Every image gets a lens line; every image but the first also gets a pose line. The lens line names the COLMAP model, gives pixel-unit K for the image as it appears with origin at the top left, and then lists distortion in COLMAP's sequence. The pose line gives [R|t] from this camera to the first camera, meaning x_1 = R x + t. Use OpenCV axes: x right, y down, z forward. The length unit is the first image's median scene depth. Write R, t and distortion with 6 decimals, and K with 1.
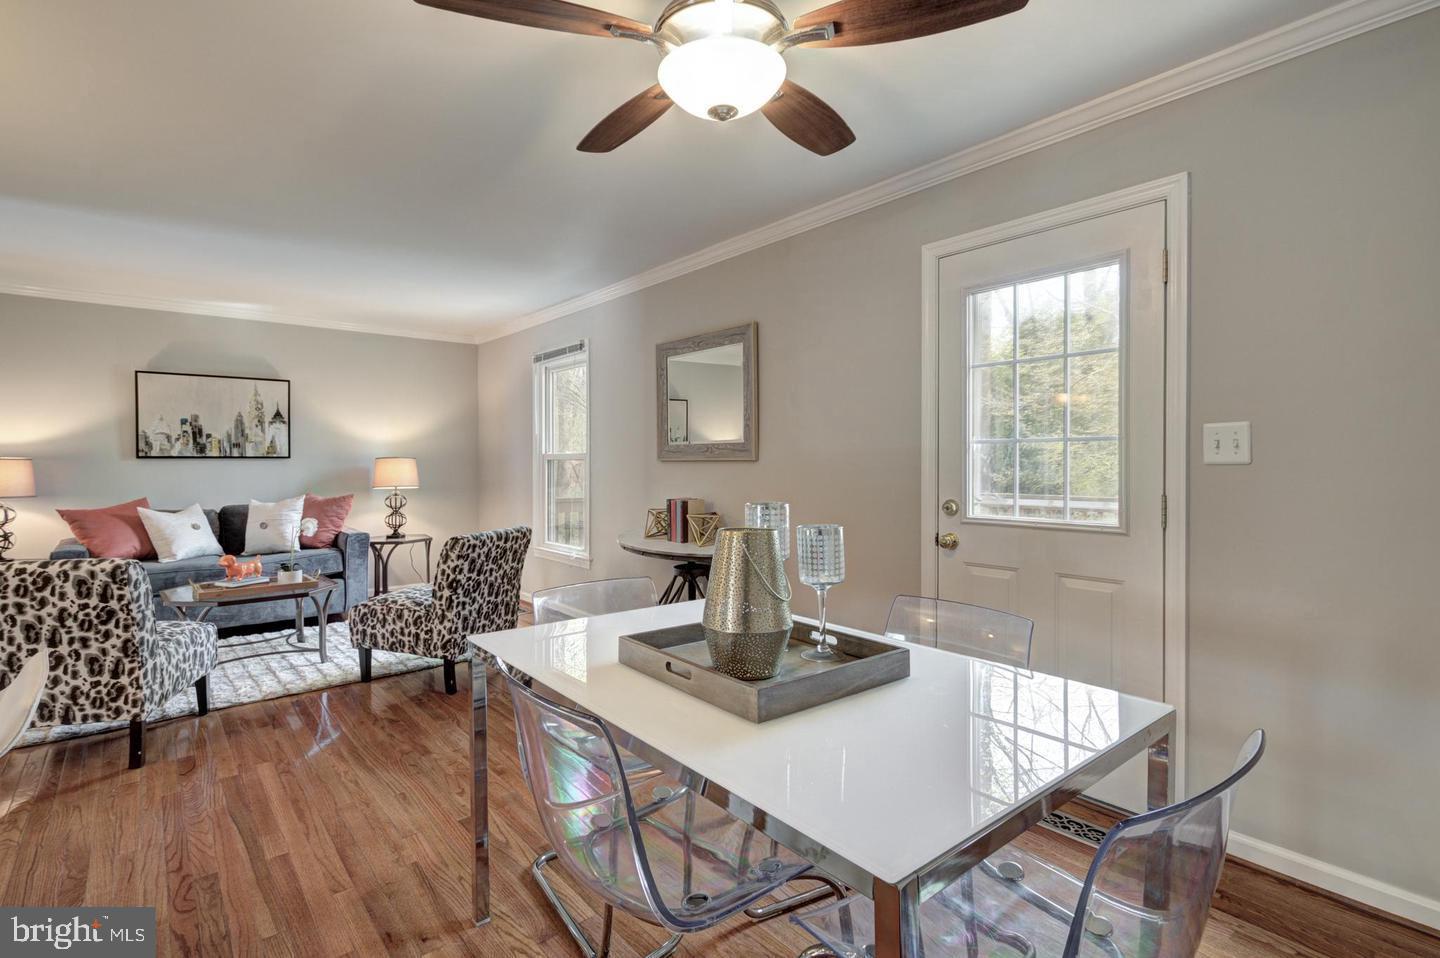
lens RADIAL K [[665.2, 0, 722.5], [0, 665.2, 468.4], [0, 0, 1]] dist [0.001367, 0.000052]
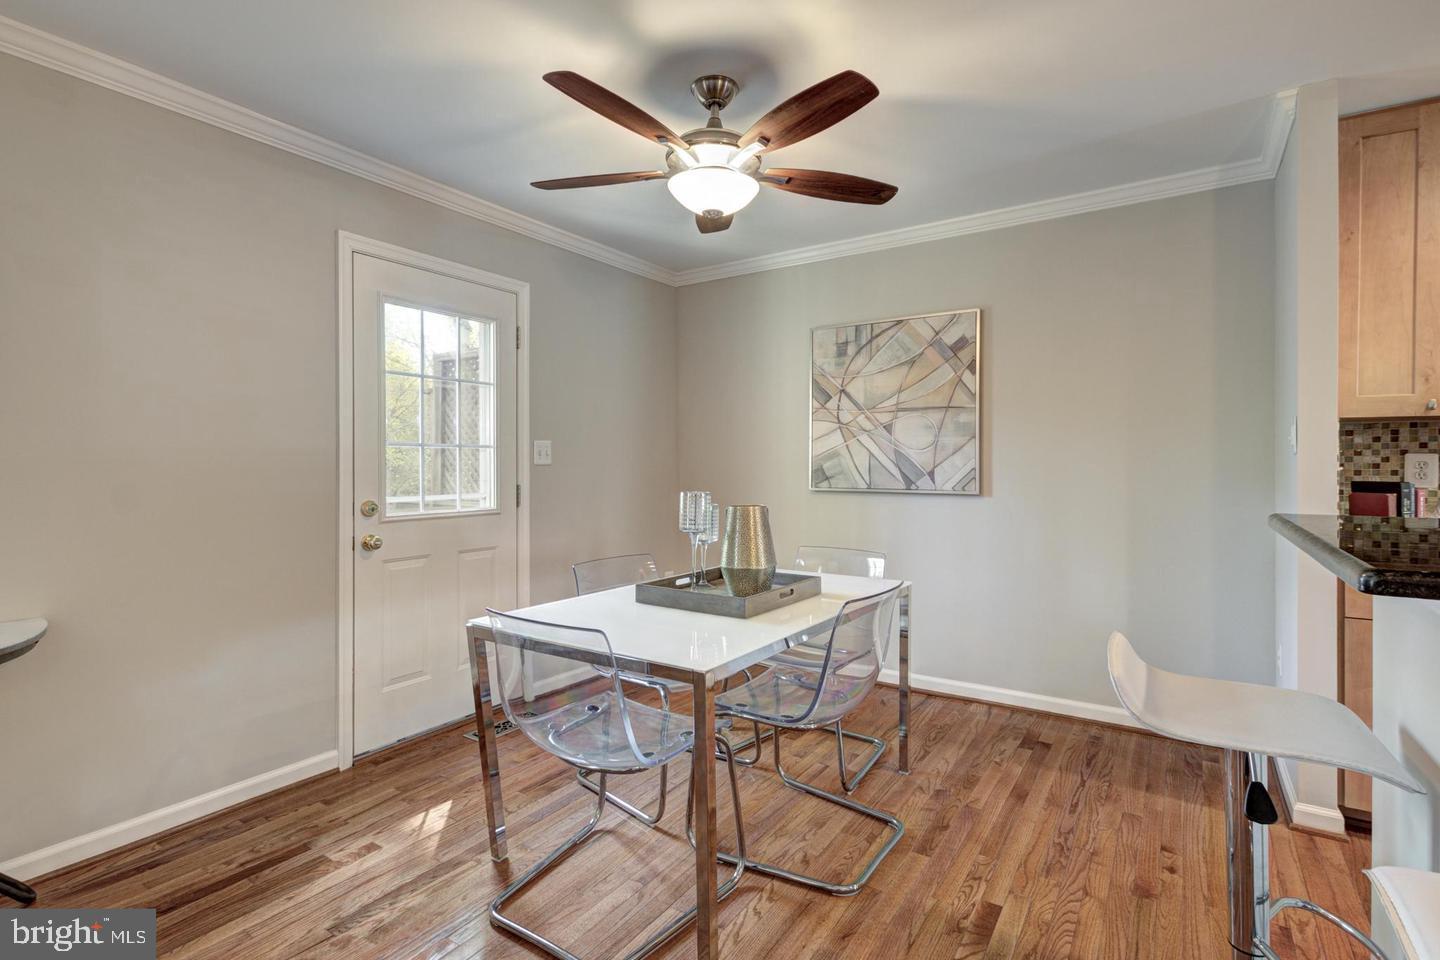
lens RADIAL K [[681.2, 0, 720.3], [0, 681.2, 464.7], [0, 0, 1]] dist [-0.000416, -0.000361]
pose [[-0.285582, 0.004157, 0.958345, -0.830790], [0.010066, 0.999948, -0.001338, -0.000284], [-0.958301, 0.009265, -0.285609, 0.842255]]
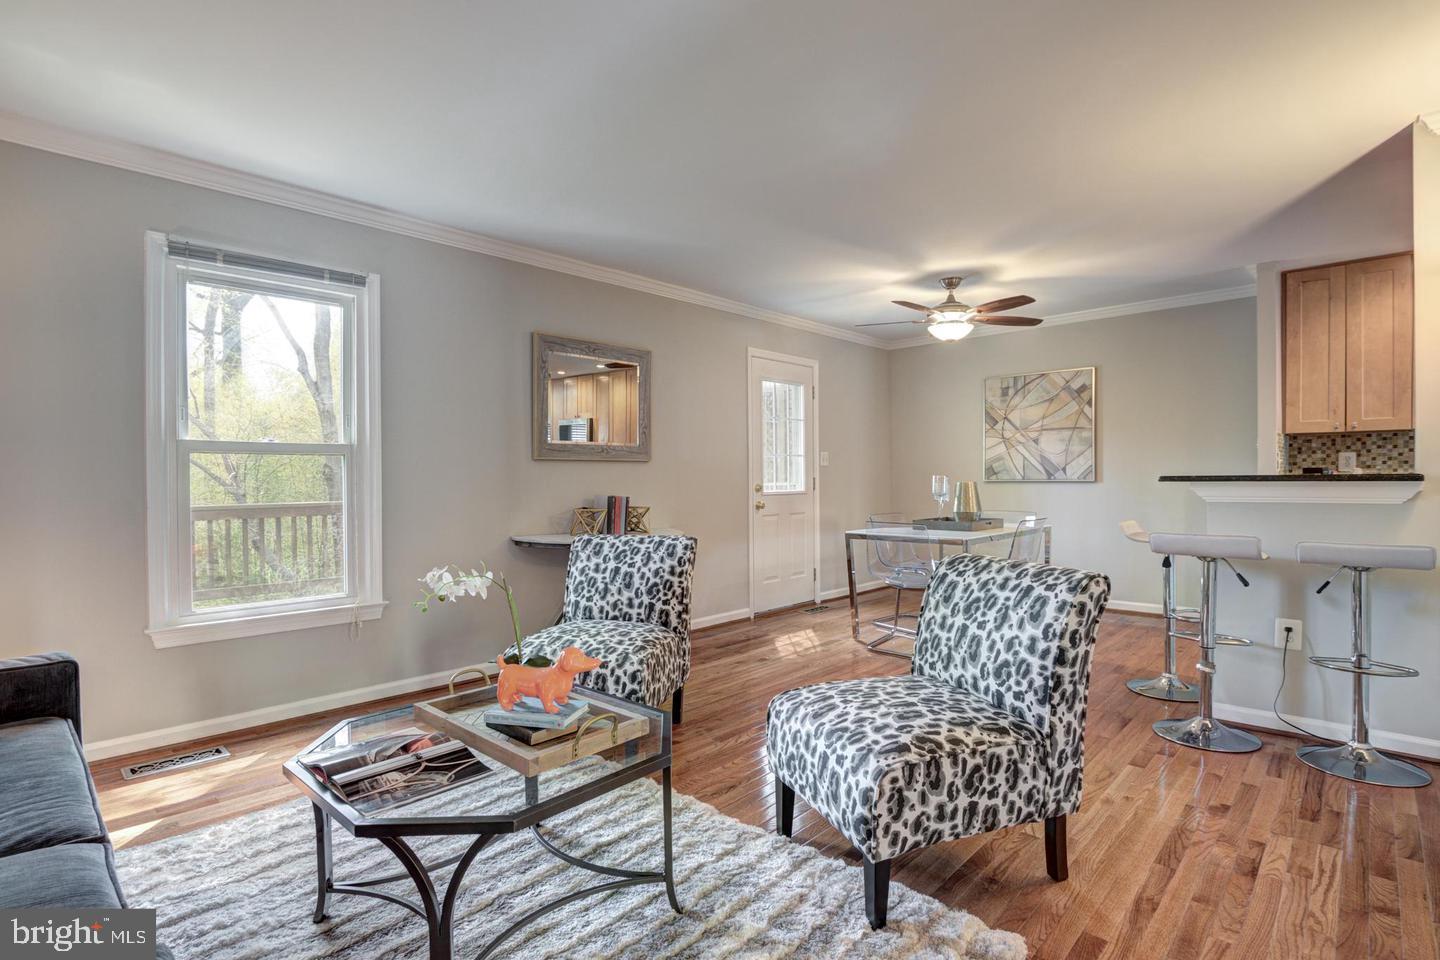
lens RADIAL K [[717.1, 0, 723.9], [0, 717.1, 491.2], [0, 0, 1]] dist [-0.036288, 0.000354]
pose [[-0.131207, -0.011275, 0.991291, -1.818024], [0.019913, 0.999704, 0.014006, 0.038836], [-0.991155, 0.021578, -0.130943, 1.464738]]
